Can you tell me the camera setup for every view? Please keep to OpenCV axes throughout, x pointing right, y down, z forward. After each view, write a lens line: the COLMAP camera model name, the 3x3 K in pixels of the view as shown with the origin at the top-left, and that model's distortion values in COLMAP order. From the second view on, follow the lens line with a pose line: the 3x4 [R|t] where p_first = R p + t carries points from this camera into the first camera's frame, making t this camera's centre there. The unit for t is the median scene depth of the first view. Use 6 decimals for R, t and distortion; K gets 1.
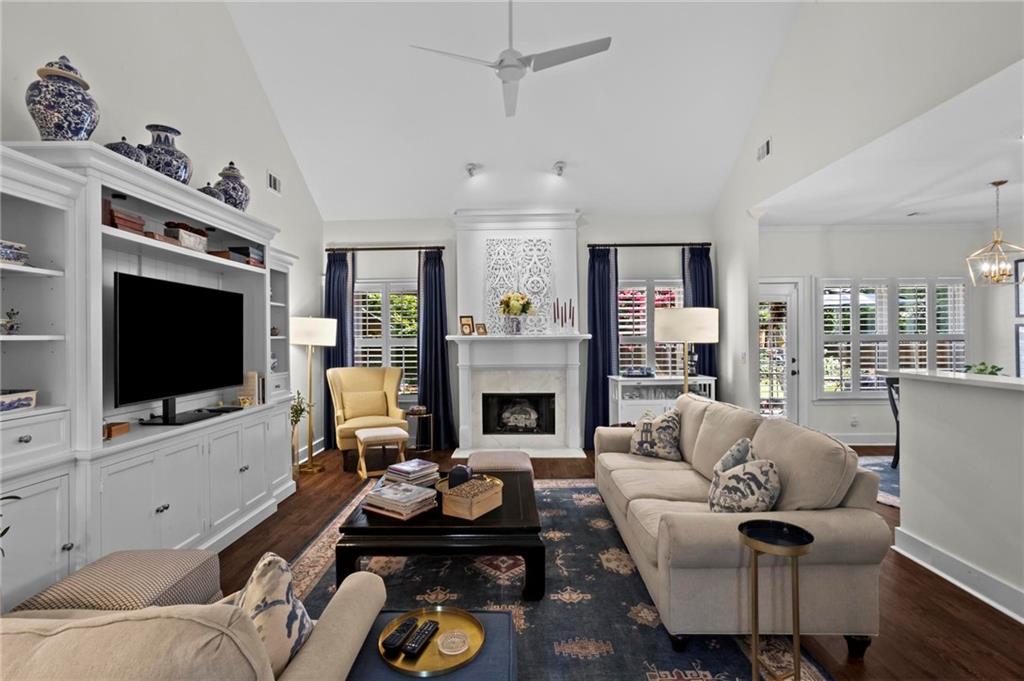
lens RADIAL K [[497.2, 0, 501.5], [0, 497.2, 335.5], [0, 0, 1]] dist [-0.062346, 0.041286]
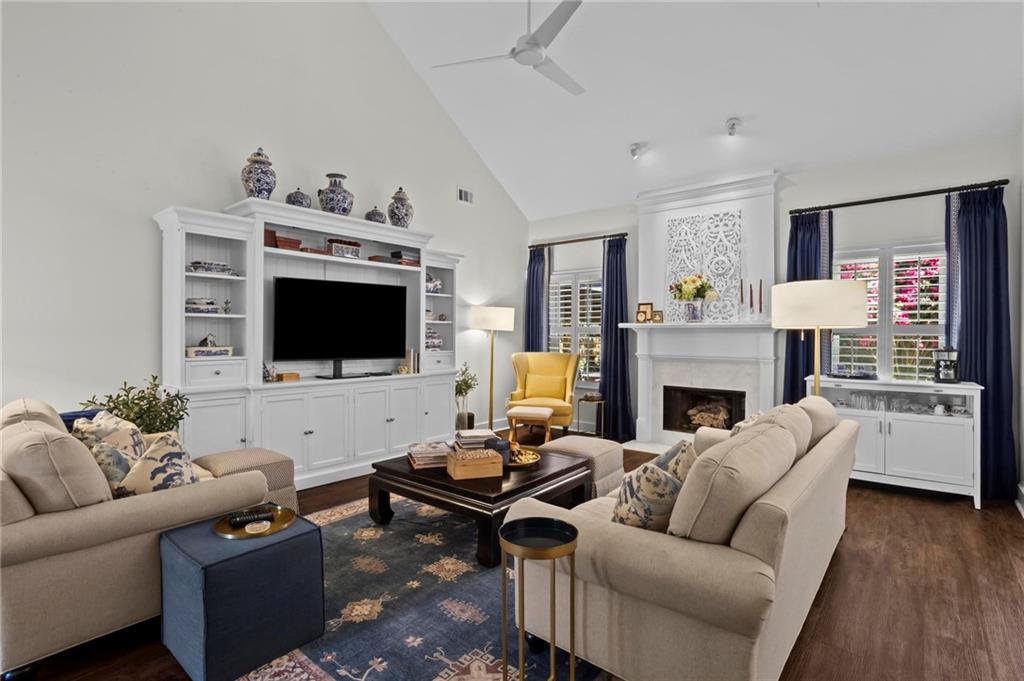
lens RADIAL K [[497.2, 0, 501.5], [0, 497.2, 335.5], [0, 0, 1]] dist [-0.062346, 0.041286]
pose [[0.777971, 0.015047, -0.628119, 0.313828], [-0.010890, 0.999886, 0.010465, 0.016050], [0.628205, -0.001301, 0.778047, 0.087110]]
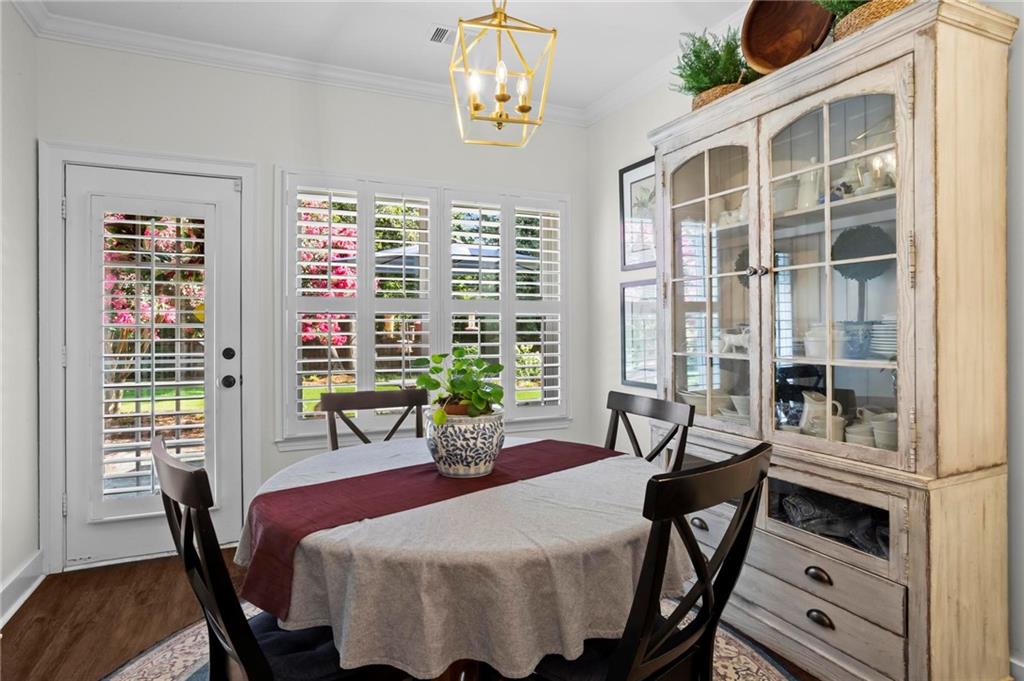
lens RADIAL K [[571.2, 0, 513.1], [0, 571.2, 326.1], [0, 0, 1]] dist [-0.002463, 0.000072]
pose [[0.903374, 0.006469, 0.428804, 0.607567], [-0.003220, 0.999960, -0.008303, 0.029986], [-0.428841, 0.006120, 0.903359, 0.423460]]
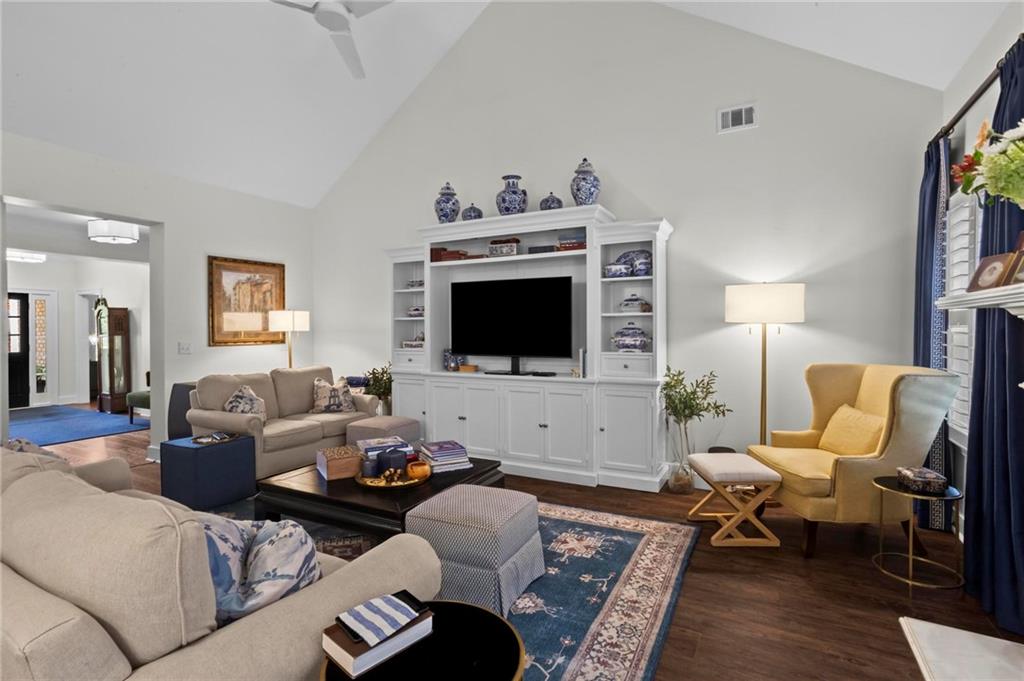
lens RADIAL K [[497.2, 0, 501.5], [0, 497.2, 335.5], [0, 0, 1]] dist [-0.062346, 0.041286]
pose [[-0.454772, 0.021595, -0.890346, 0.344394], [0.011691, 0.999765, 0.018278, 0.016595], [0.890531, -0.002097, -0.454917, 0.847464]]
